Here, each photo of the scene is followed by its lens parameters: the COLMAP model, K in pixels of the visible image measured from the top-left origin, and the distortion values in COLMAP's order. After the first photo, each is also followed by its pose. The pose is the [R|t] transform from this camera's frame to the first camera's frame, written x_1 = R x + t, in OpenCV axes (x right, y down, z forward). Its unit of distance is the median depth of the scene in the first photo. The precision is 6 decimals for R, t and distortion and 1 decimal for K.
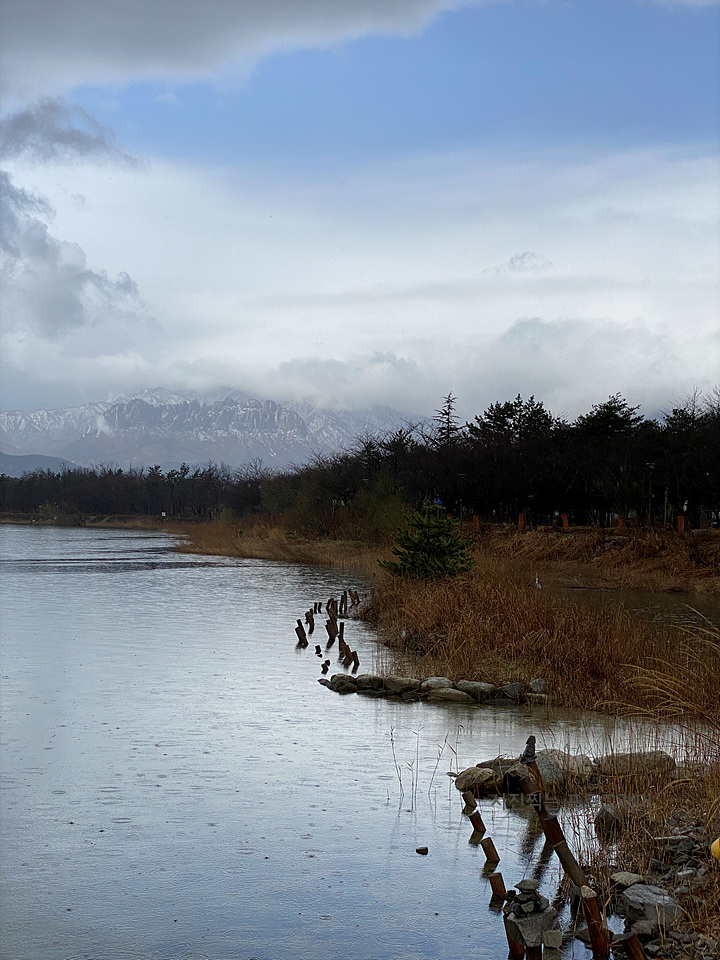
lens RADIAL K [[1411.9, 0, 341.8], [0, 1411.9, 459.5], [0, 0, 1]] dist [0.074407, 0.000000]
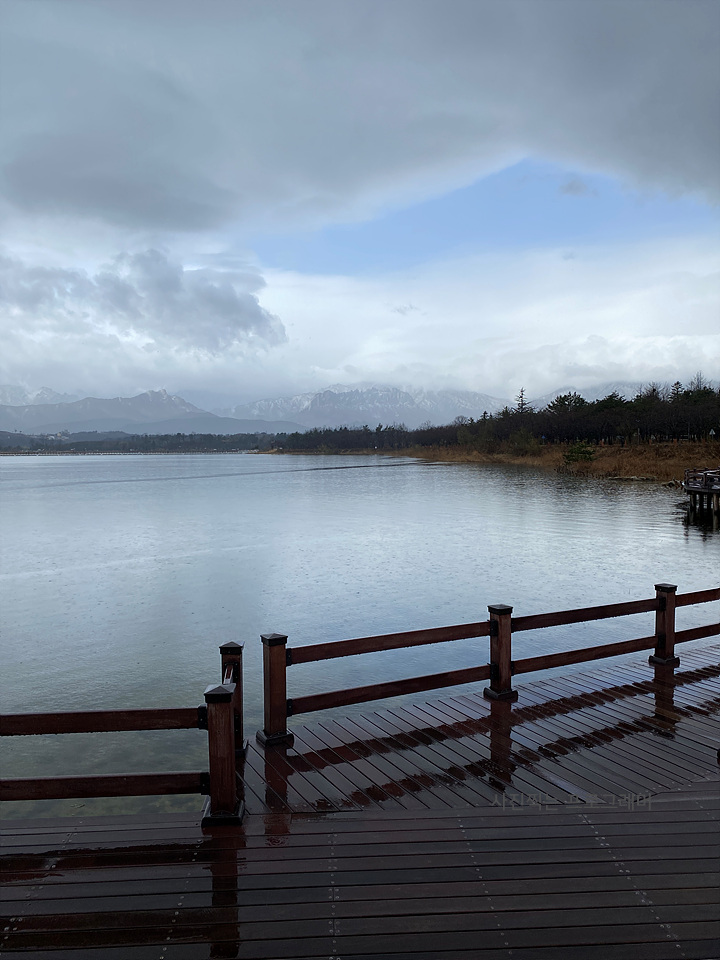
lens RADIAL K [[718.8, 0, 353.1], [0, 718.8, 477.5], [0, 0, 1]] dist [0.050844, -0.110761]
pose [[0.993150, -0.035107, -0.111447, -0.038346], [0.044183, 0.995812, 0.080041, -0.005160], [0.108170, -0.084416, 0.990542, -0.097199]]
